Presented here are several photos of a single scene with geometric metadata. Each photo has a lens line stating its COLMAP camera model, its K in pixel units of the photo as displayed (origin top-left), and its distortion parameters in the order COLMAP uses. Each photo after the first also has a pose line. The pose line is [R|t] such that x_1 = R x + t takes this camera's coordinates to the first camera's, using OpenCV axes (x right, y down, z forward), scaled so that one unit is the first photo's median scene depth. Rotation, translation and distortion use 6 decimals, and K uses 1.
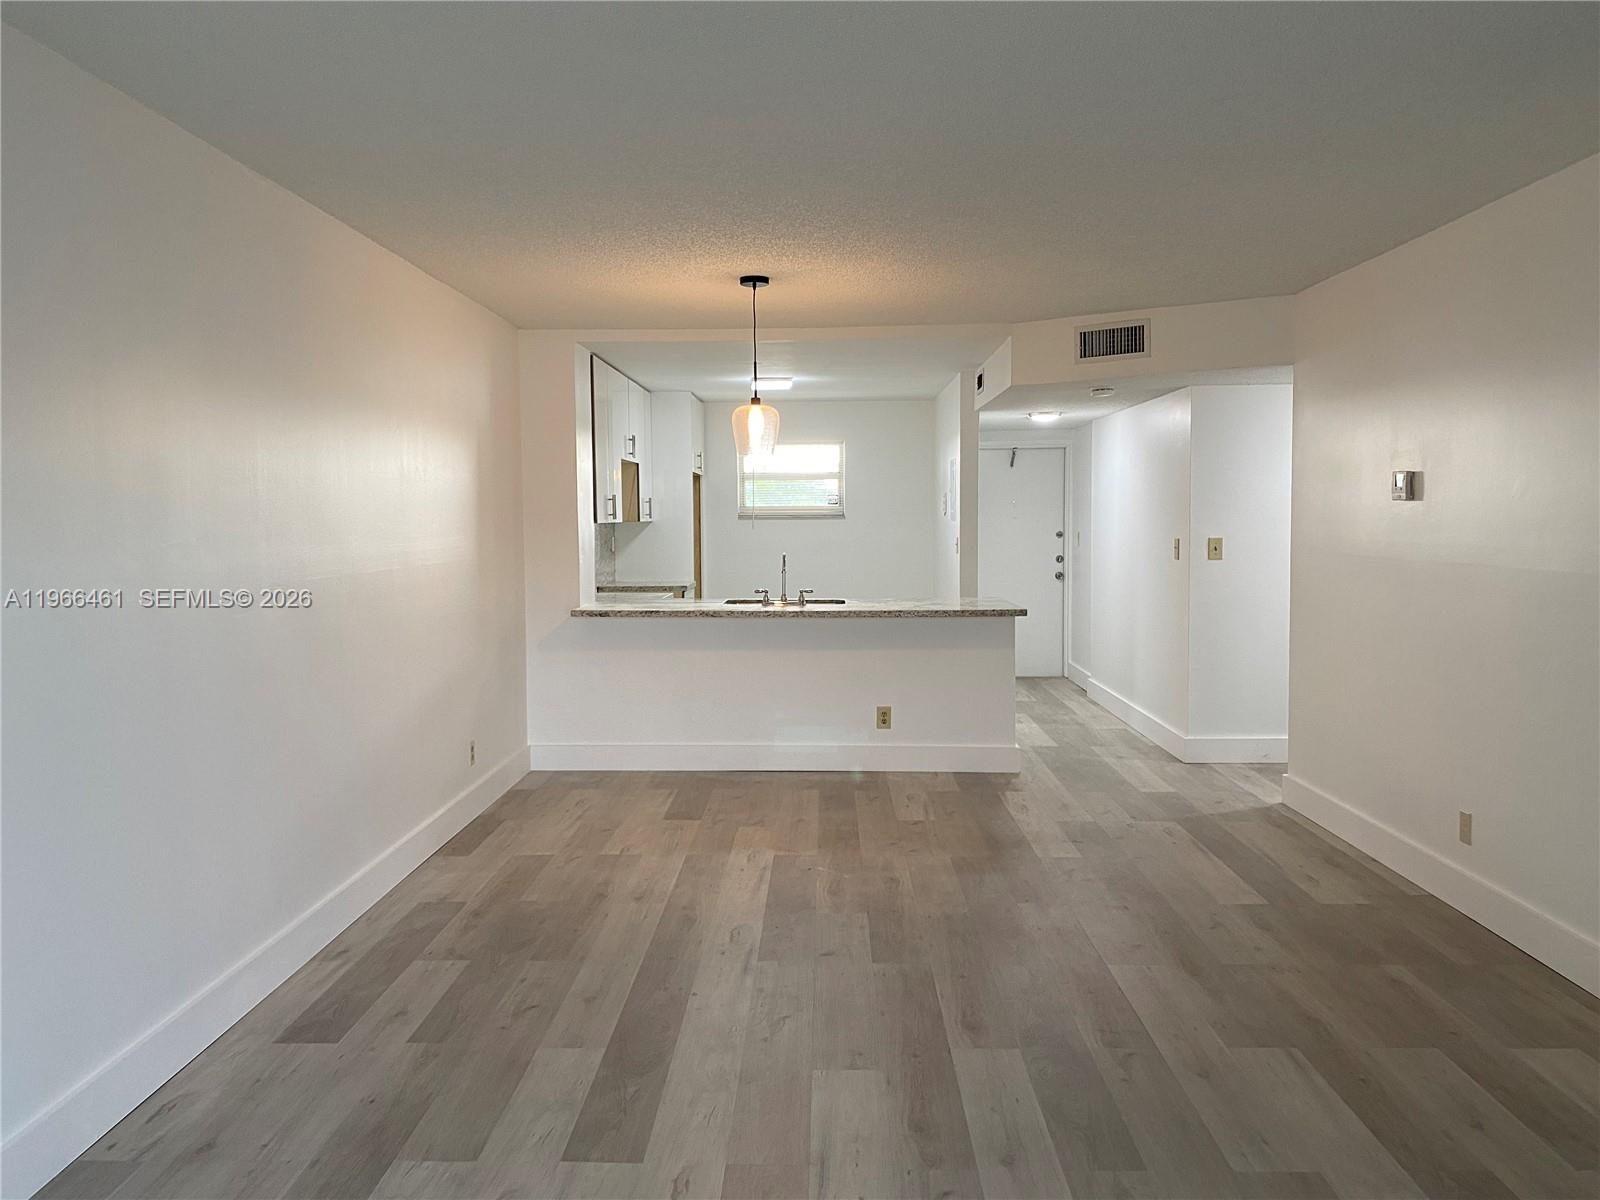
lens RADIAL K [[1210.4, 0, 805.5], [0, 1210.4, 603.9], [0, 0, 1]] dist [0.003898, -0.001053]
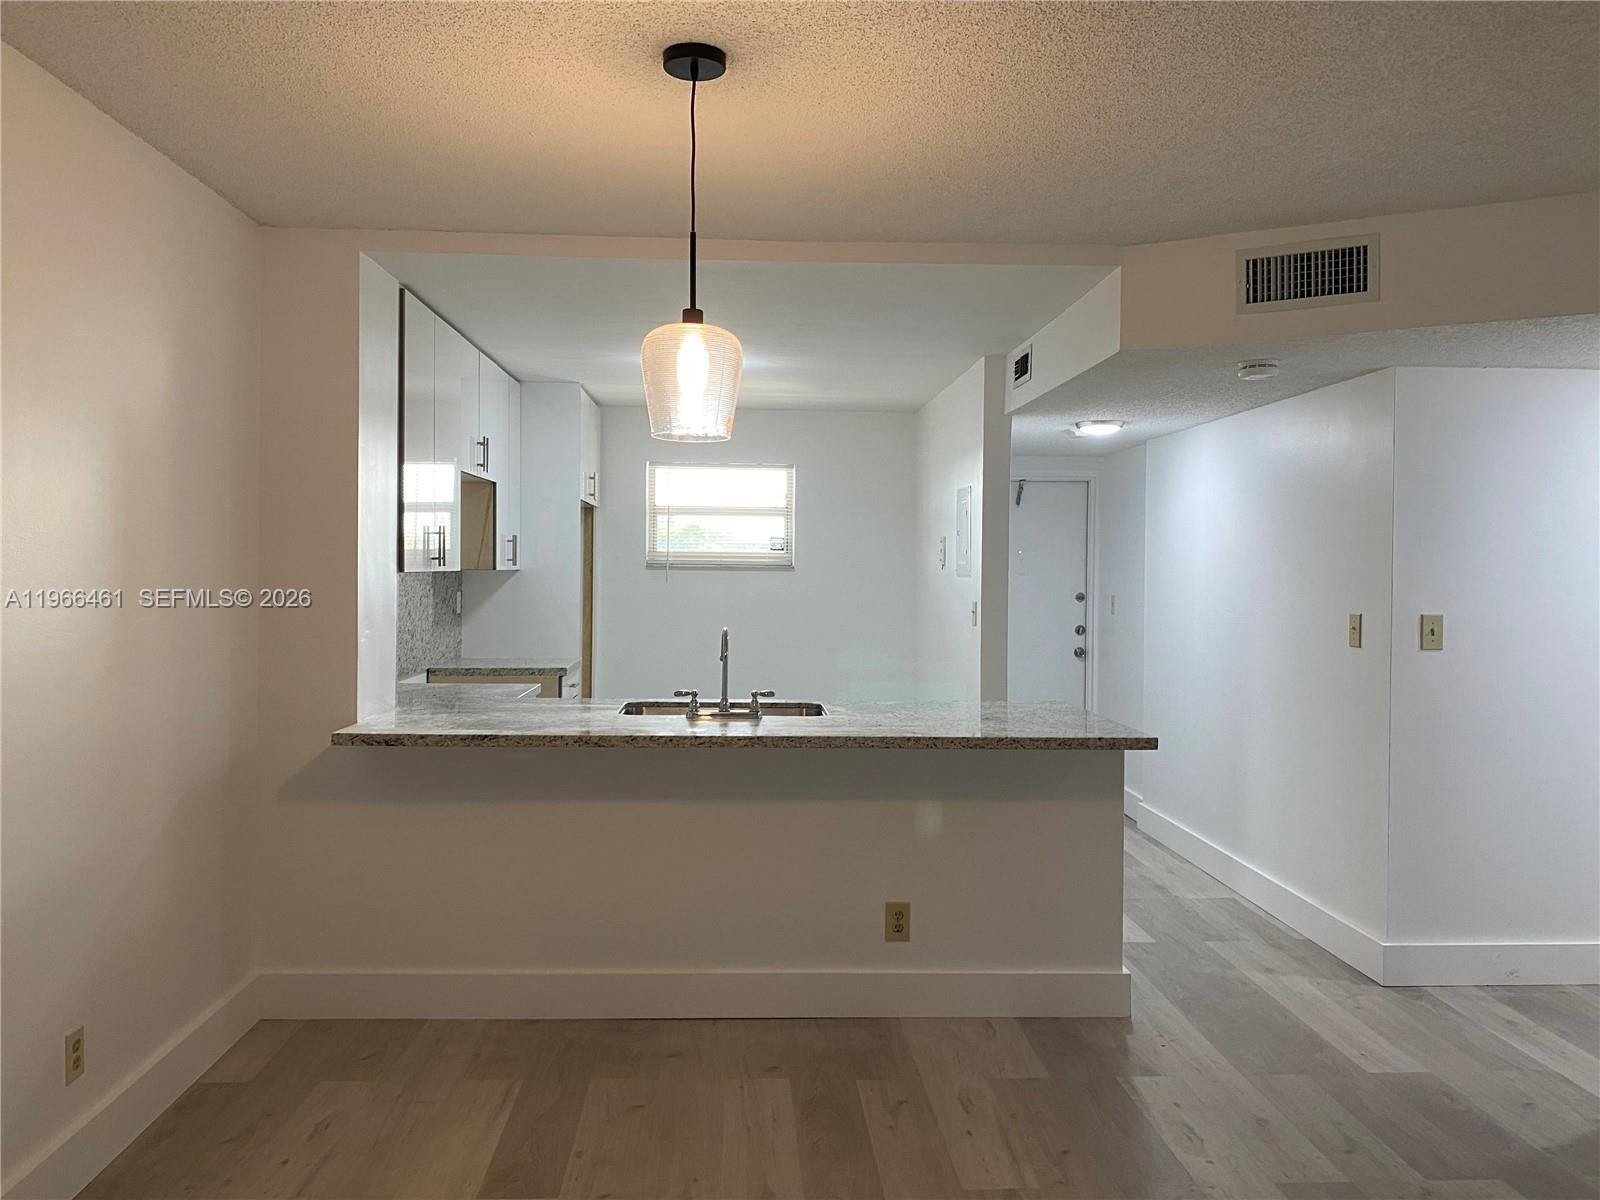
lens RADIAL K [[1210.4, 0, 794.4], [0, 1210.4, 592.7], [0, 0, 1]] dist [0.003898, -0.001053]
pose [[0.997533, 0.016289, 0.068287, -0.021960], [-0.012806, 0.998610, -0.051135, -0.027151], [-0.069025, 0.050134, 0.996354, 0.370539]]
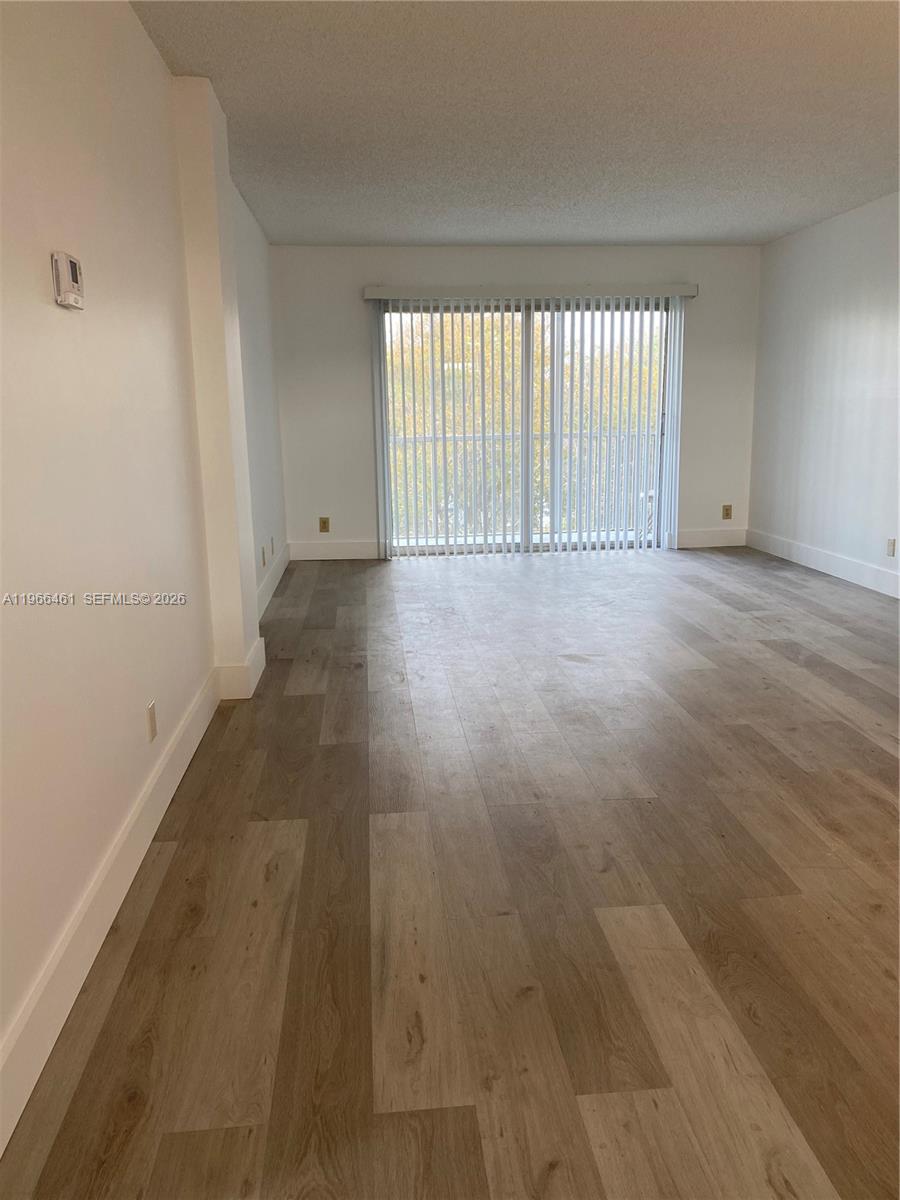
lens RADIAL K [[907.8, 0, 453.5], [0, 907.8, 599.5], [0, 0, 1]] dist [0.003898, -0.001053]
pose [[-0.993409, 0.044016, -0.105836, 0.223676], [0.012263, 0.958843, 0.283673, -0.044795], [0.113966, 0.280505, -0.953063, 0.910482]]
